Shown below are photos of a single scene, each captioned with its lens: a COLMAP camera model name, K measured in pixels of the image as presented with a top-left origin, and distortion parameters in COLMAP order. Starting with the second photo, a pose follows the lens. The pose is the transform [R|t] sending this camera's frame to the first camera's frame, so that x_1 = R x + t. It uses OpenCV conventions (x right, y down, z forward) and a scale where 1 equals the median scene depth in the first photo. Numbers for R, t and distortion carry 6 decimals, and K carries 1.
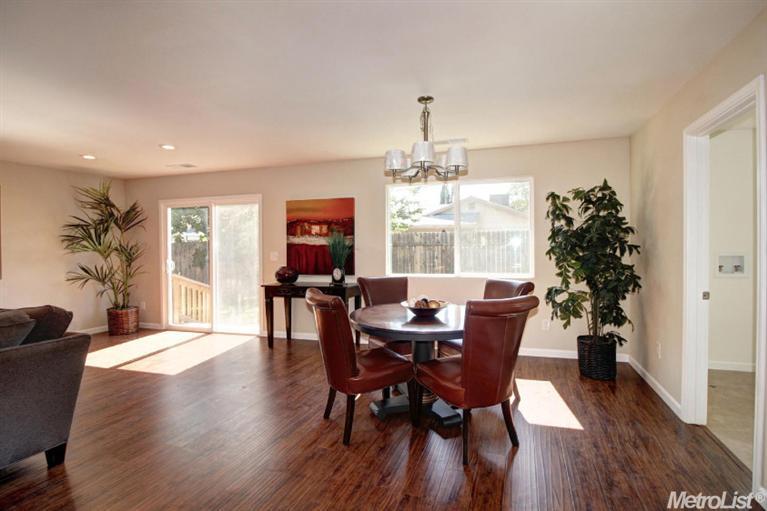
lens RADIAL K [[377.9, 0, 395.2], [0, 377.9, 250.7], [0, 0, 1]] dist [-0.001207, -0.000254]
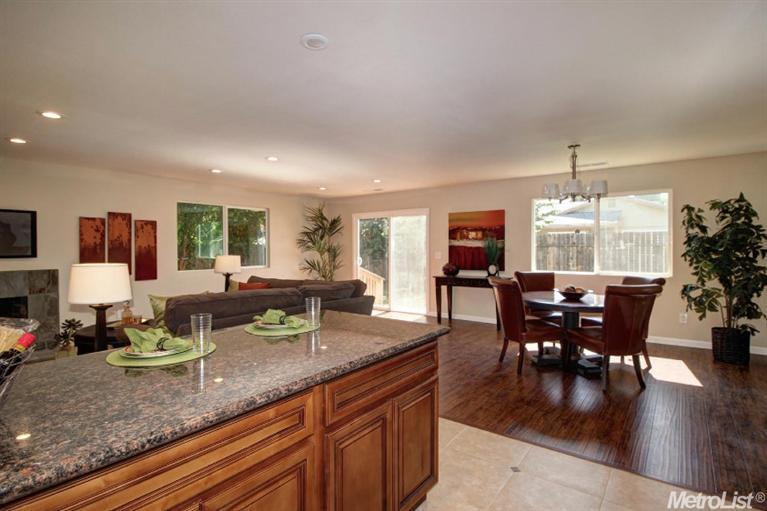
lens RADIAL K [[383.2, 0, 368.3], [0, 383.2, 248.6], [0, 0, 1]] dist [-0.026857, -0.001018]
pose [[0.931903, 0.007291, -0.362634, -0.091441], [-0.008756, 0.999959, -0.002395, -0.003935], [0.362601, 0.005407, 0.931929, -0.462730]]
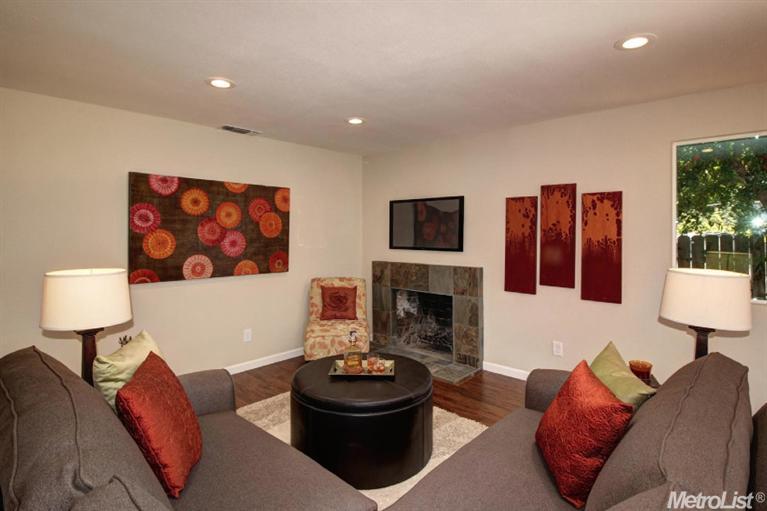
lens RADIAL K [[391.6, 0, 384.3], [0, 391.6, 234.9], [0, 0, 1]] dist [-0.000566, 0.000025]
pose [[-0.407642, 0.014010, -0.913034, -0.514239], [-0.007780, 0.999793, 0.018815, -0.034050], [0.913109, 0.014773, -0.407449, 0.594498]]
